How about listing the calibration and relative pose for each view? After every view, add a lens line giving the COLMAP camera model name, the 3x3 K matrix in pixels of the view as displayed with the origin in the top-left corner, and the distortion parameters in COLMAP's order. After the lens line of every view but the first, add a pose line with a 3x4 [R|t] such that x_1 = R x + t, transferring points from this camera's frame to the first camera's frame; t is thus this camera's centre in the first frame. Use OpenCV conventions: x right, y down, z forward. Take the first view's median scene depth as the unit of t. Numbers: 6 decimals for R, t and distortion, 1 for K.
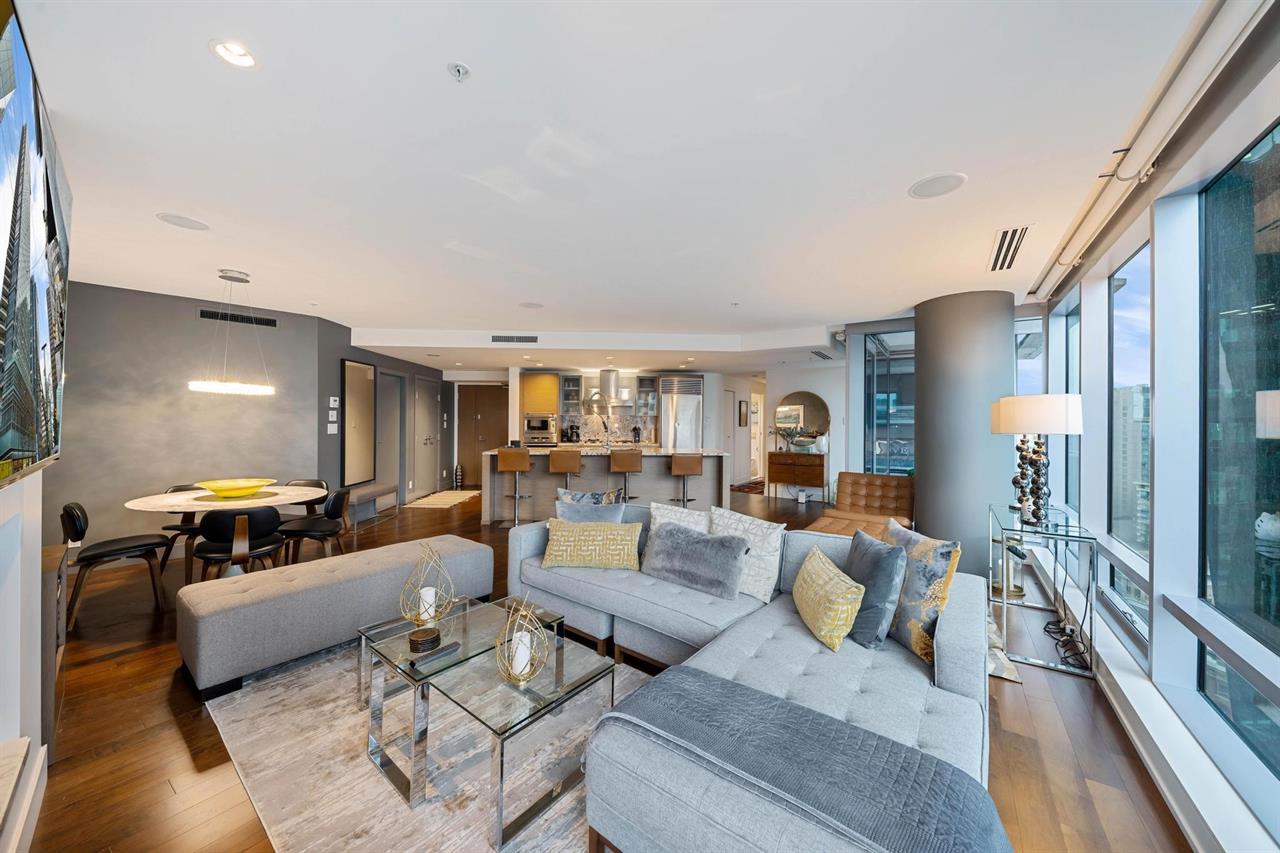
lens RADIAL K [[428.5, 0, 640.0], [0, 428.5, 426.5], [0, 0, 1]] dist [0.000037, 0.000000]
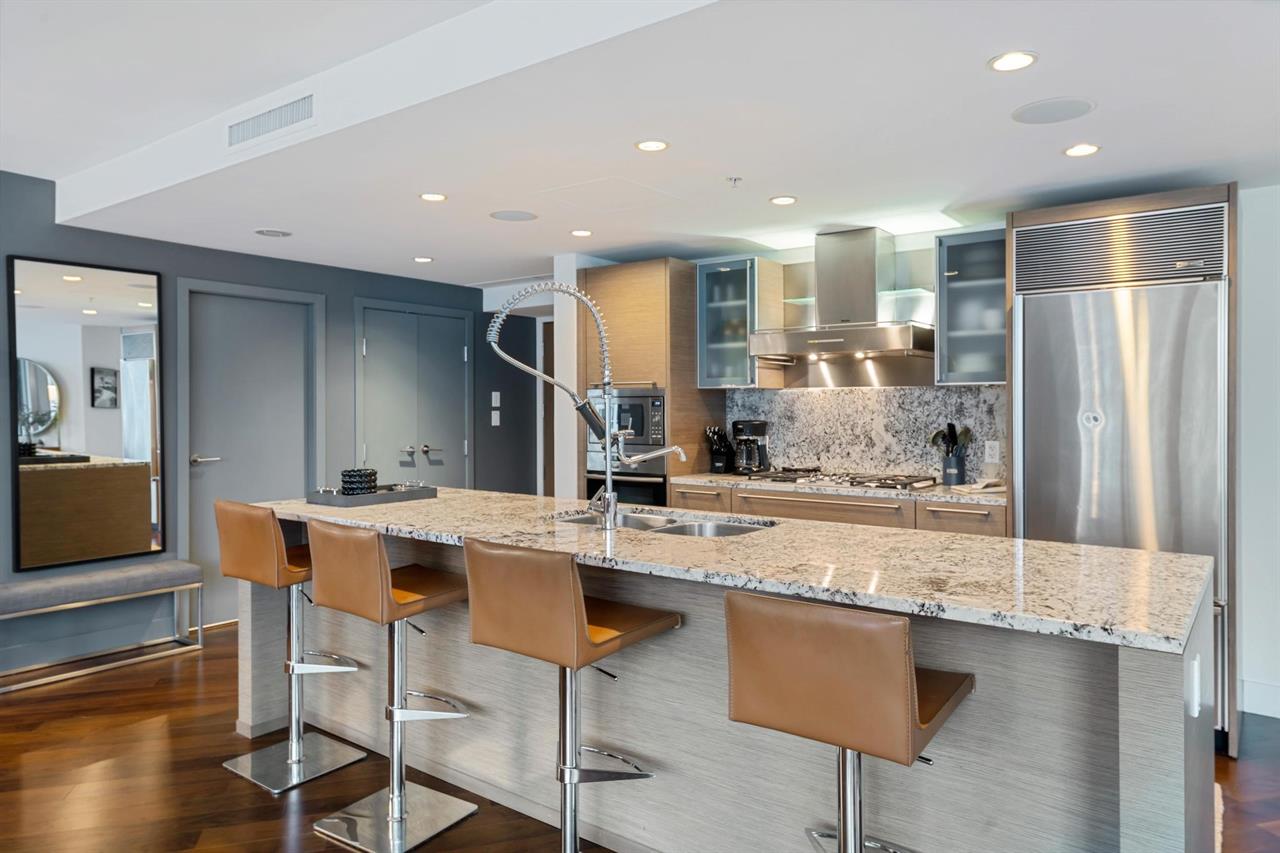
lens RADIAL K [[836.3, 0, 640.0], [0, 836.3, 426.5], [0, 0, 1]] dist [-0.002019, -0.000504]
pose [[0.781880, 0.009680, -0.623354, 0.169616], [-0.005092, 0.999945, 0.009142, -0.003837], [0.623408, -0.003974, 0.781887, 0.479427]]
